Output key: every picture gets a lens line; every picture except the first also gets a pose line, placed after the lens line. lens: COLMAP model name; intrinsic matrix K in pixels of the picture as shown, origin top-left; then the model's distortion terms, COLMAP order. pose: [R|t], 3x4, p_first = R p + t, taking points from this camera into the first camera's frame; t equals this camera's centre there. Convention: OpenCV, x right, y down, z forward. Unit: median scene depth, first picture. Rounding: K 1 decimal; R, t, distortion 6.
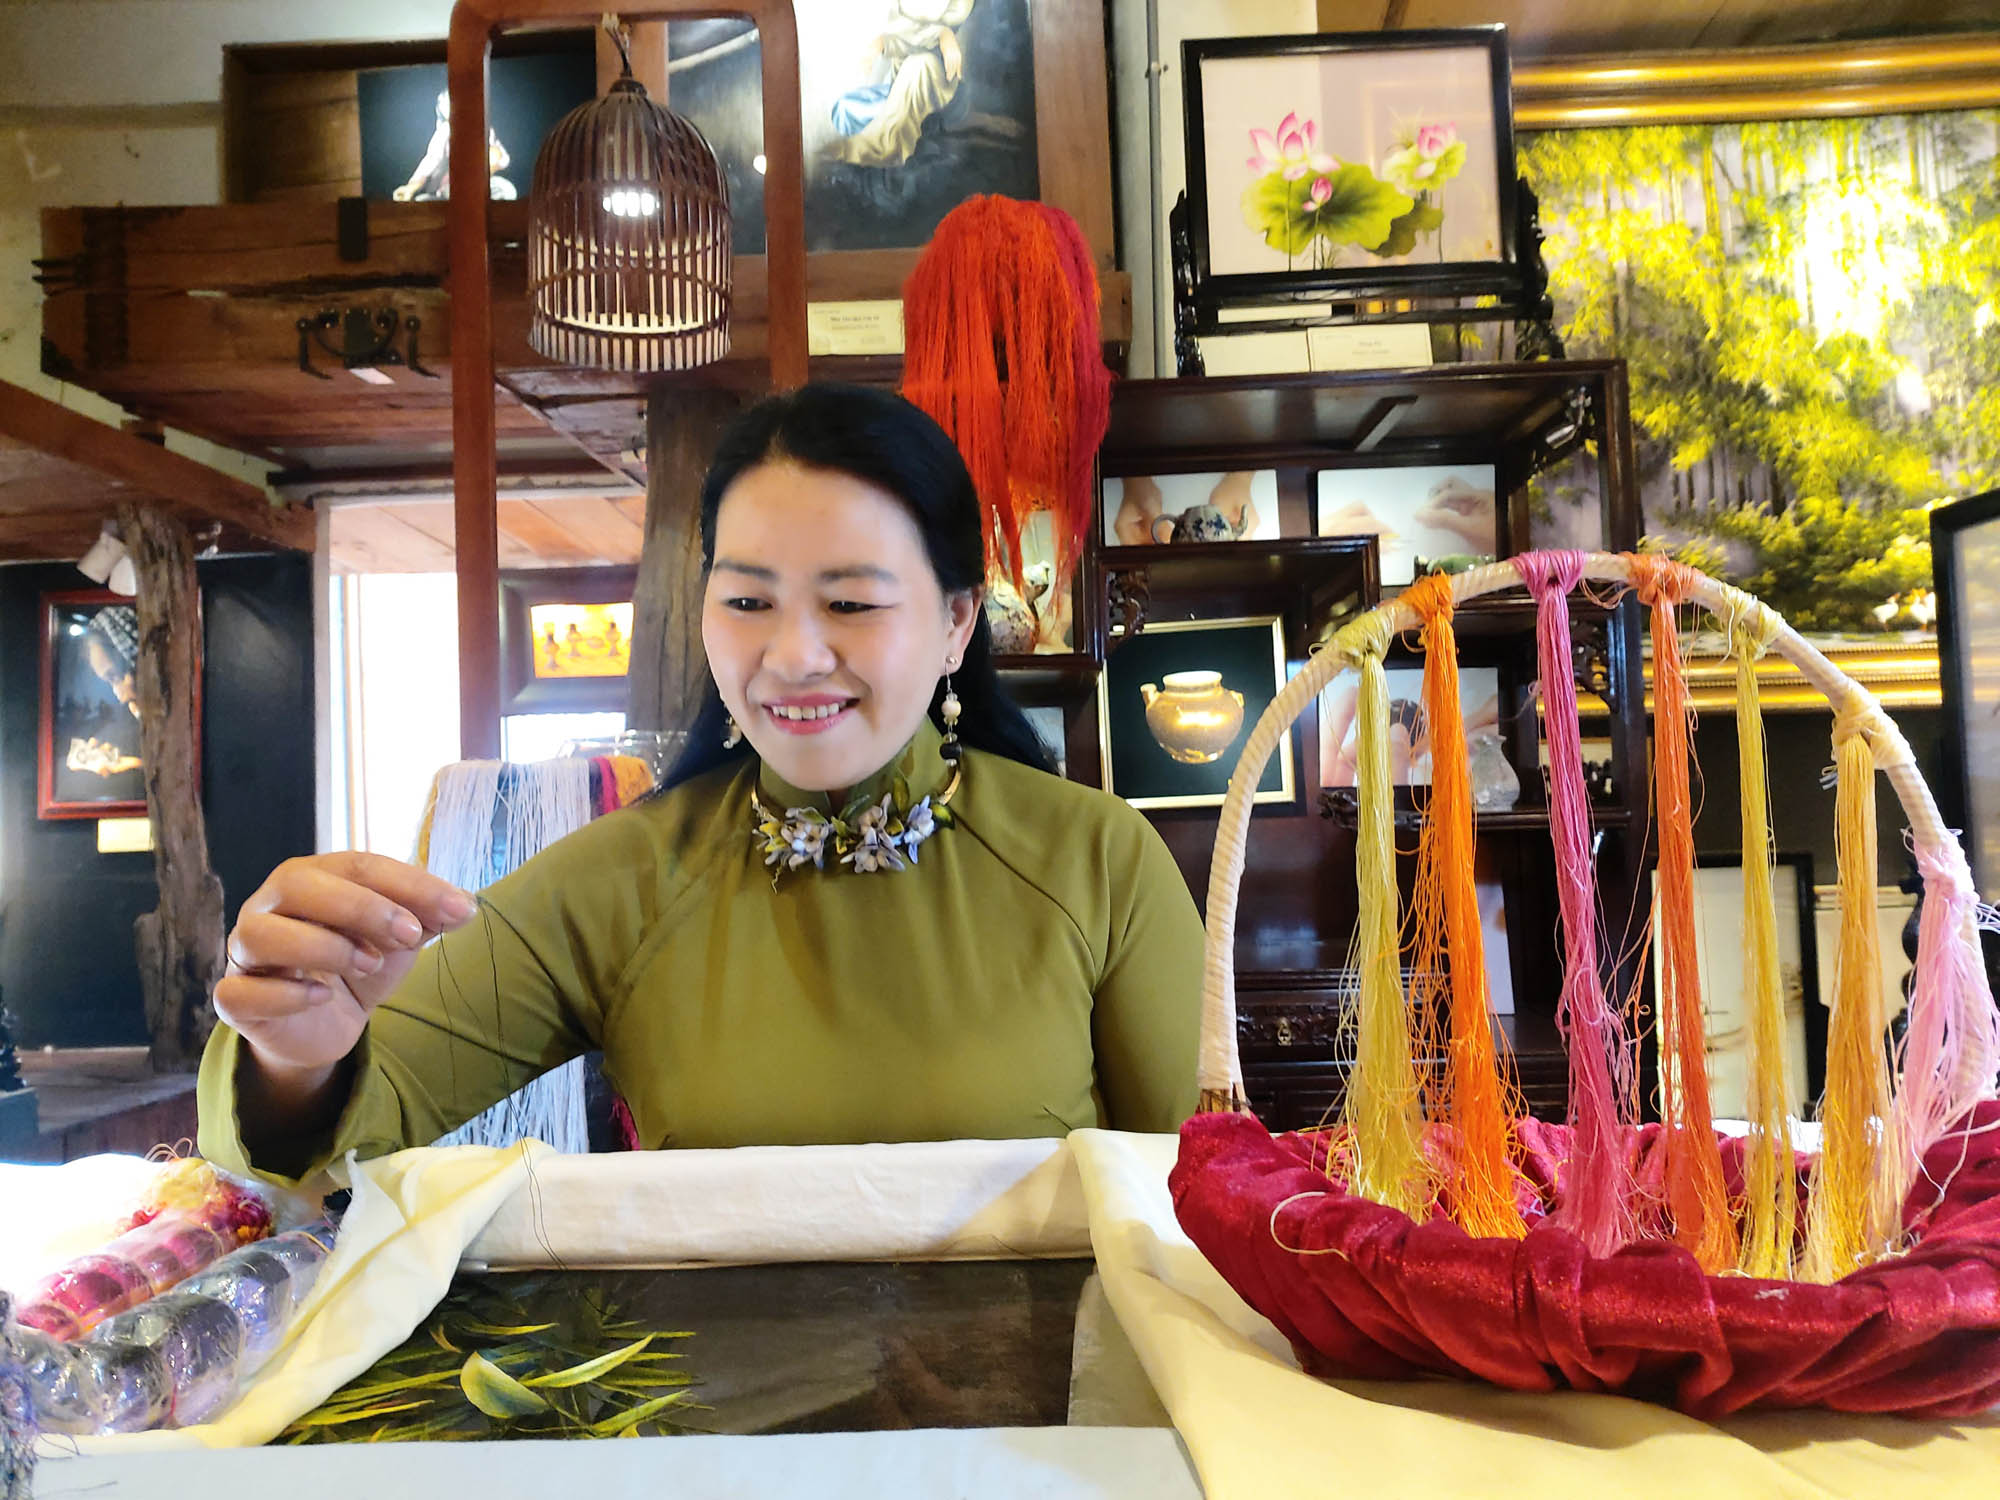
lens RADIAL K [[1474.9, 0, 989.2], [0, 1474.9, 744.4], [0, 0, 1]] dist [0.050495, -0.108697]
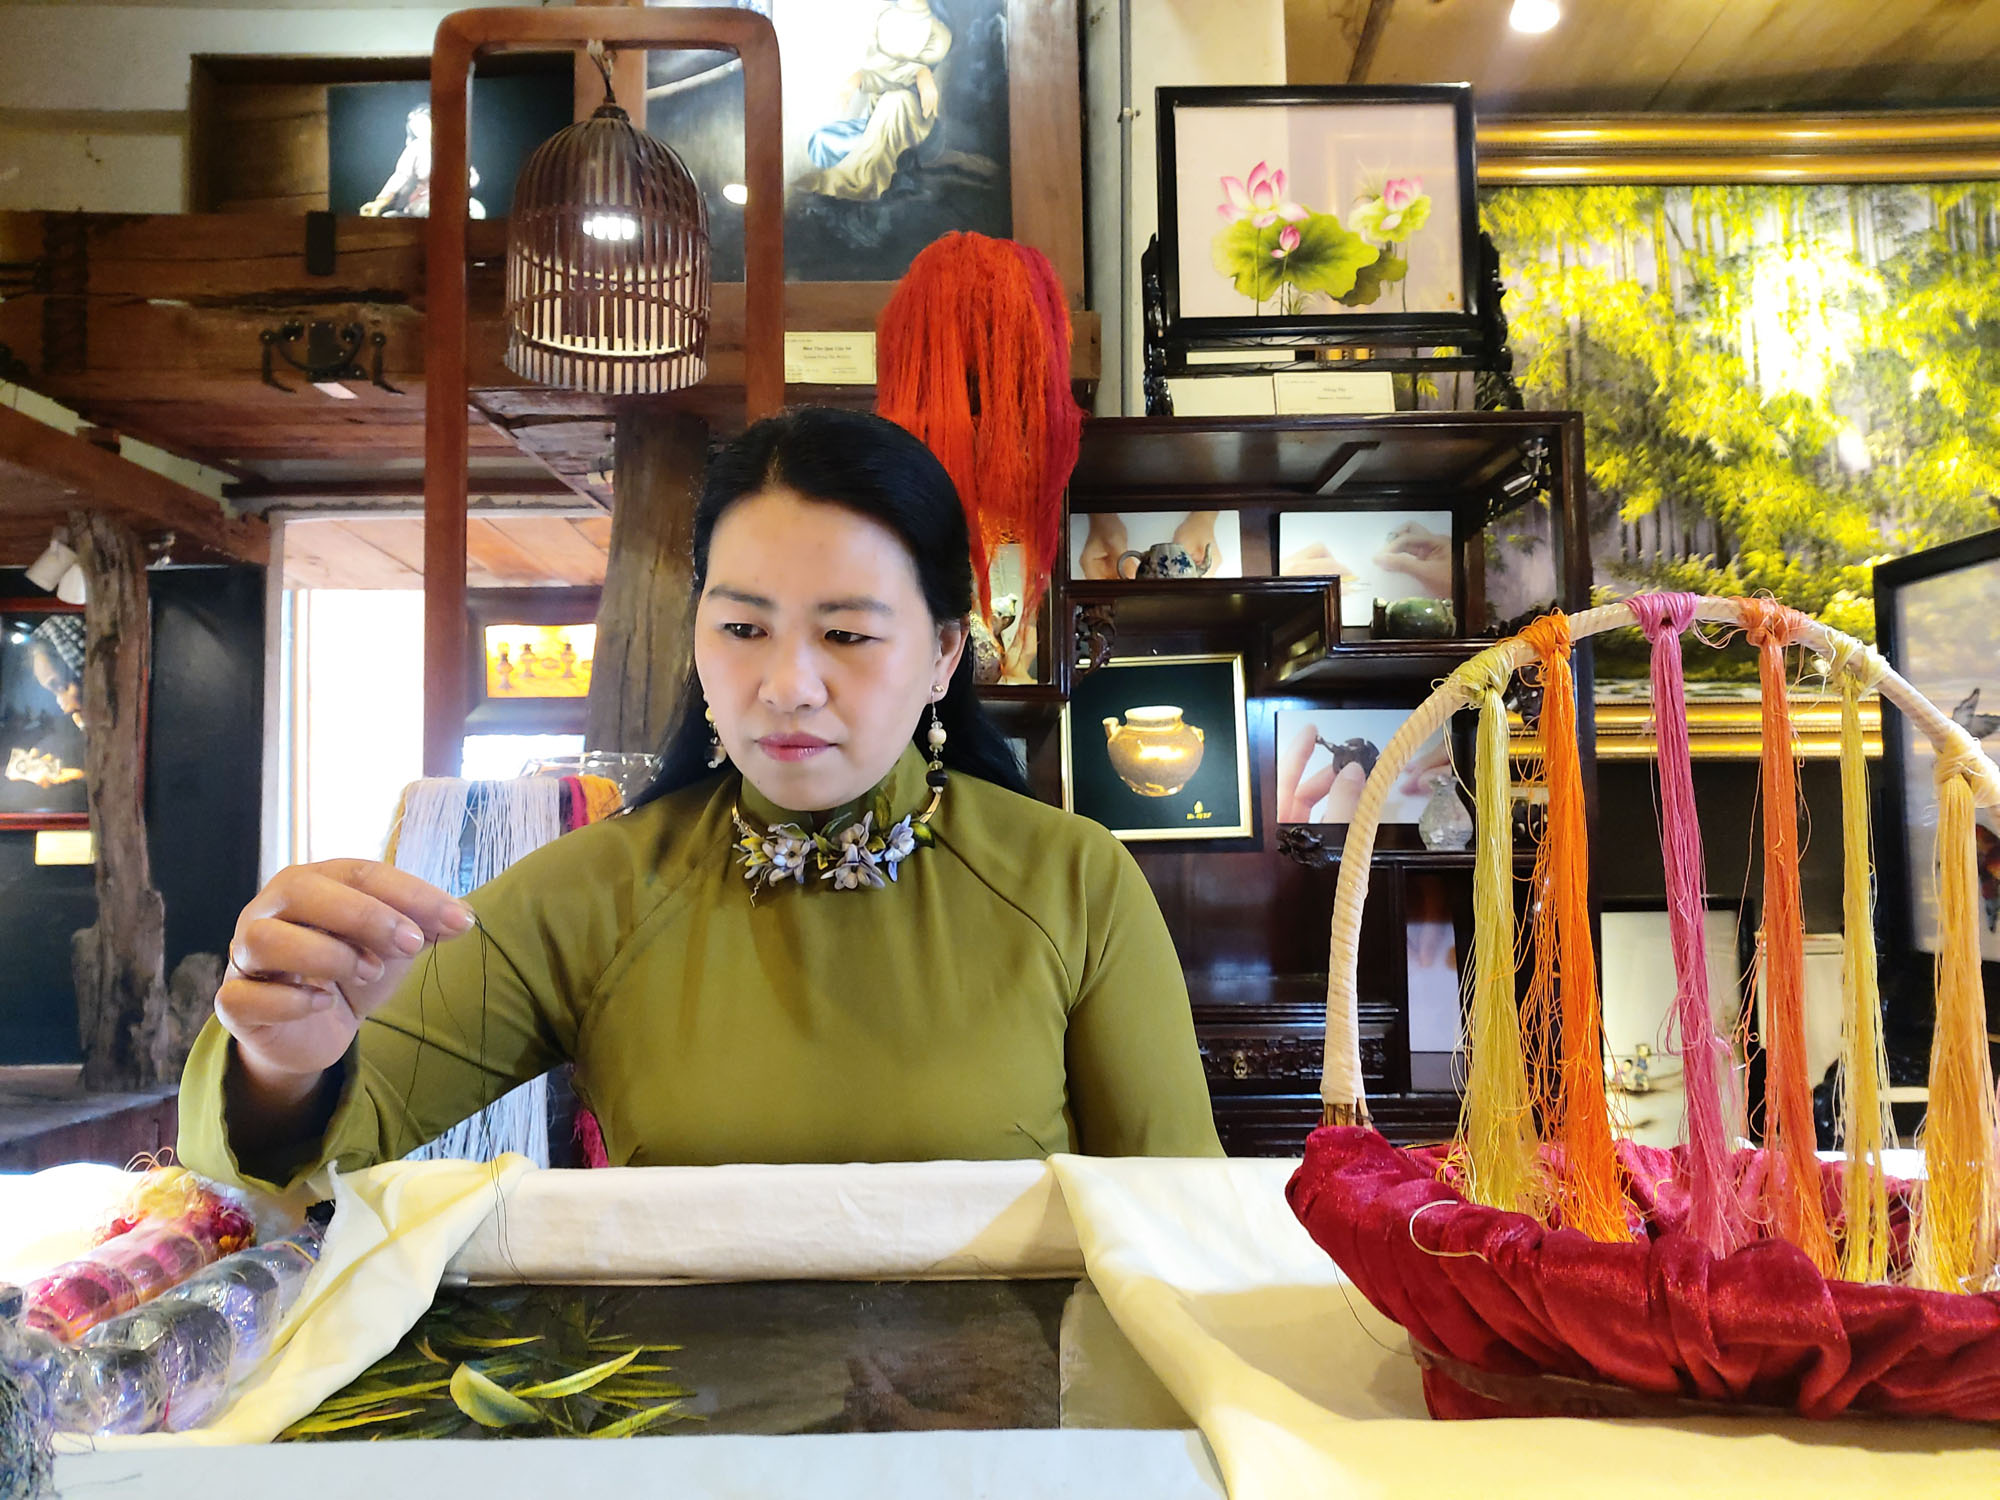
lens RADIAL K [[1474.9, 0, 989.2], [0, 1474.9, 744.4], [0, 0, 1]] dist [0.050495, -0.108697]
pose [[0.999170, 0.022780, 0.033777, -0.007797], [-0.022047, 0.999516, -0.021932, 0.001383], [-0.034260, 0.021169, 0.999189, -0.004792]]
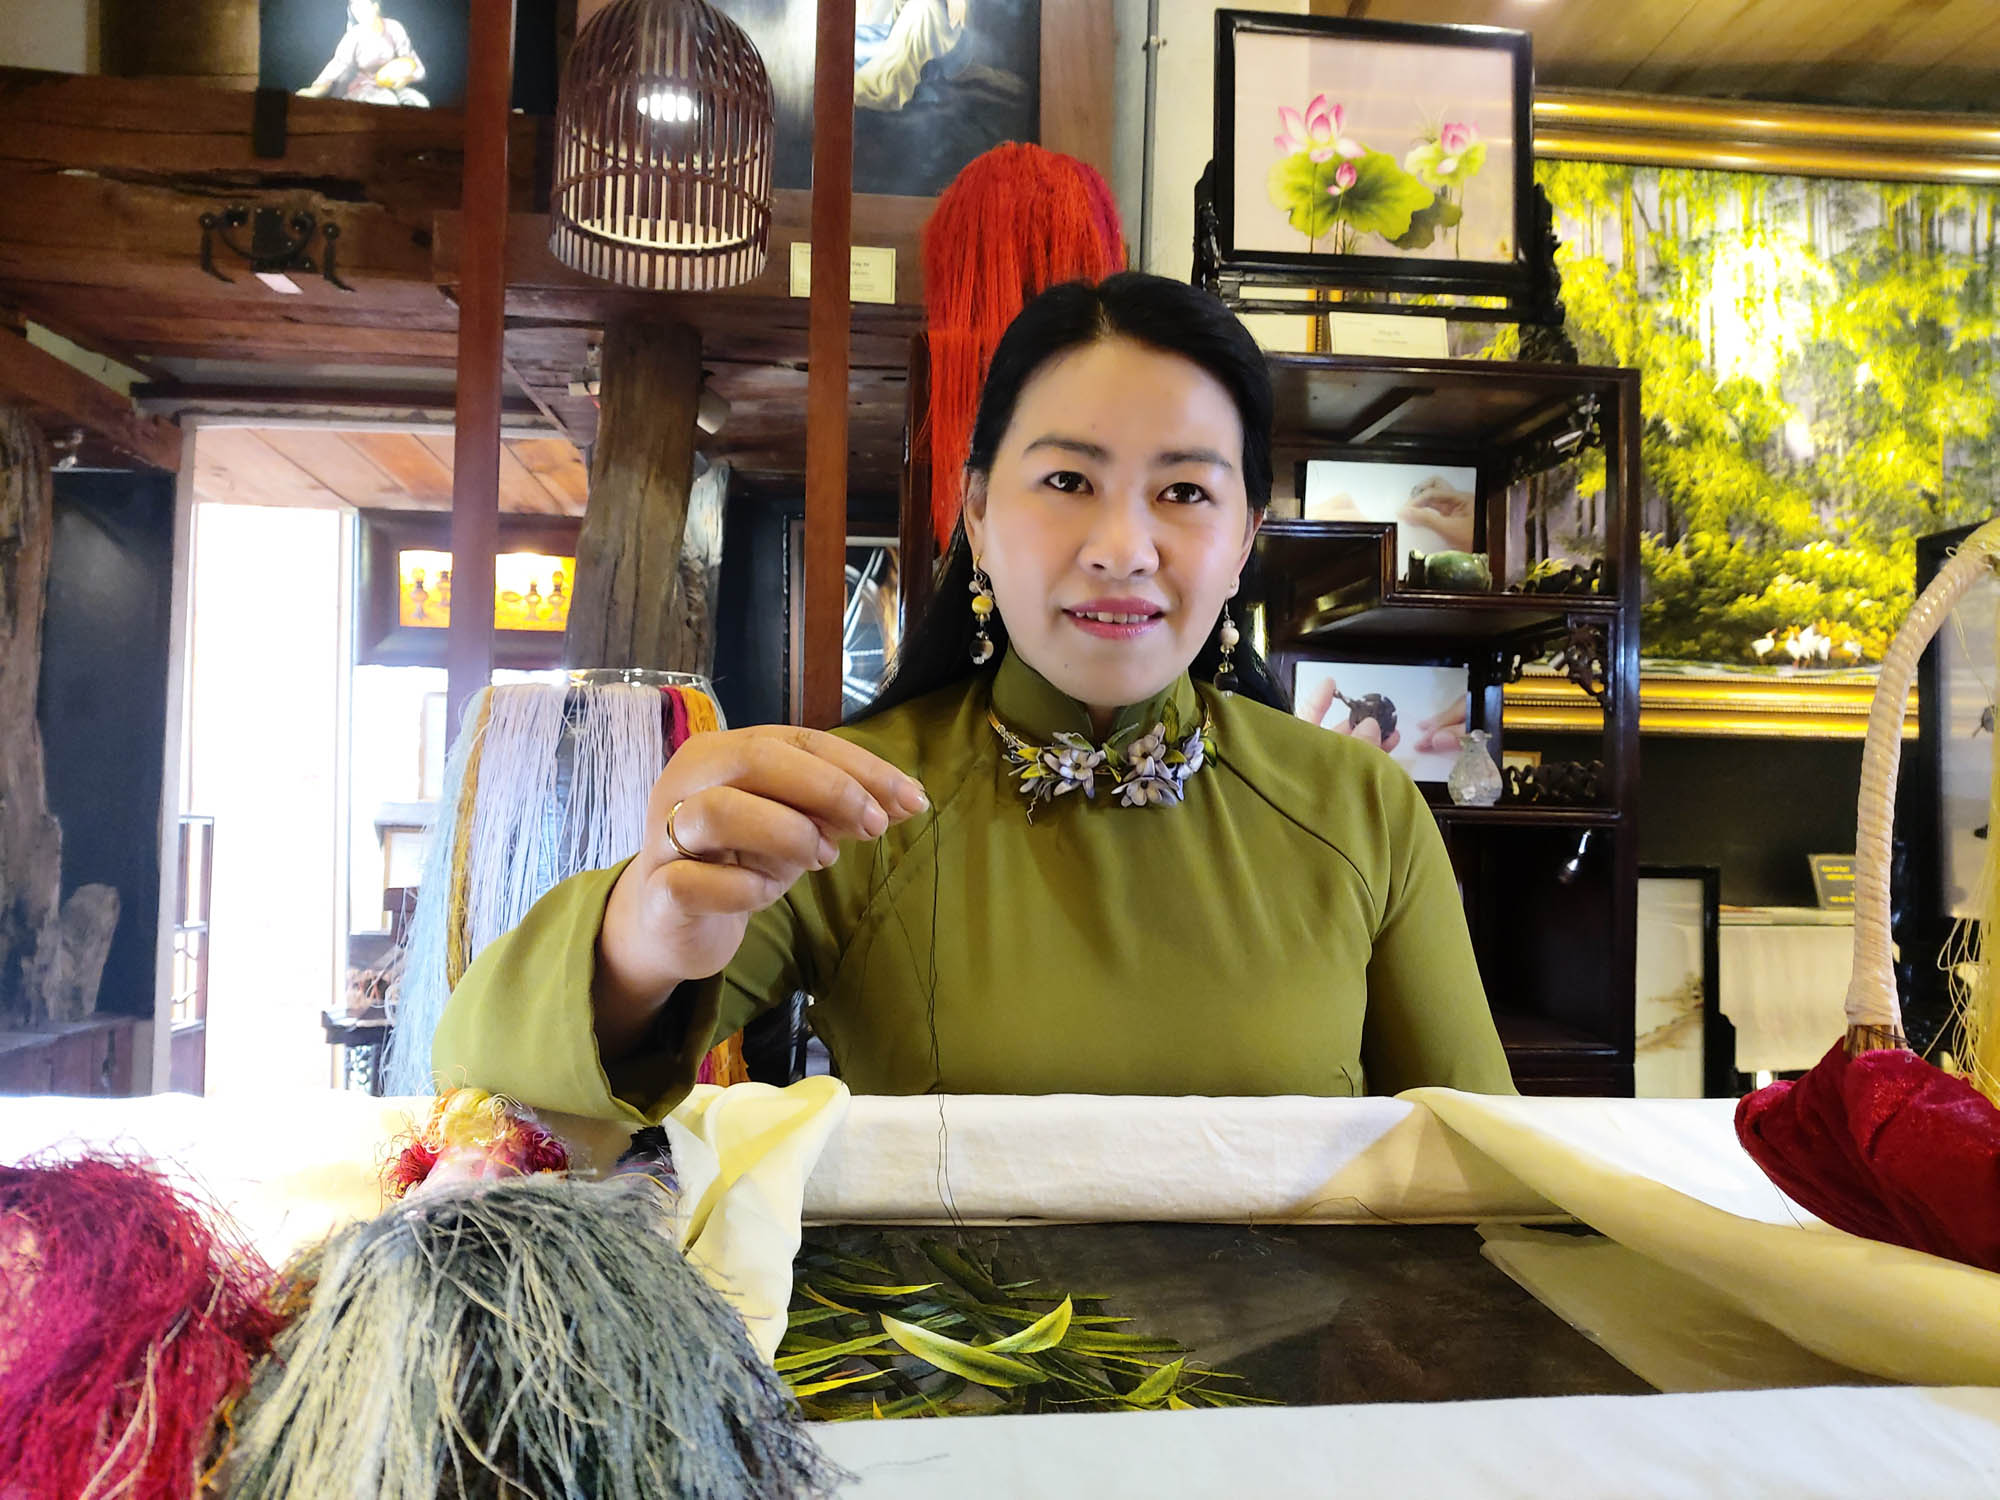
lens RADIAL K [[1474.9, 0, 989.2], [0, 1474.9, 744.4], [0, 0, 1]] dist [0.050495, -0.108697]
pose [[0.990612, 0.056679, 0.124403, -0.096306], [-0.057059, 0.998371, -0.000508, 0.017948], [-0.124229, -0.006596, 0.992232, 0.033113]]
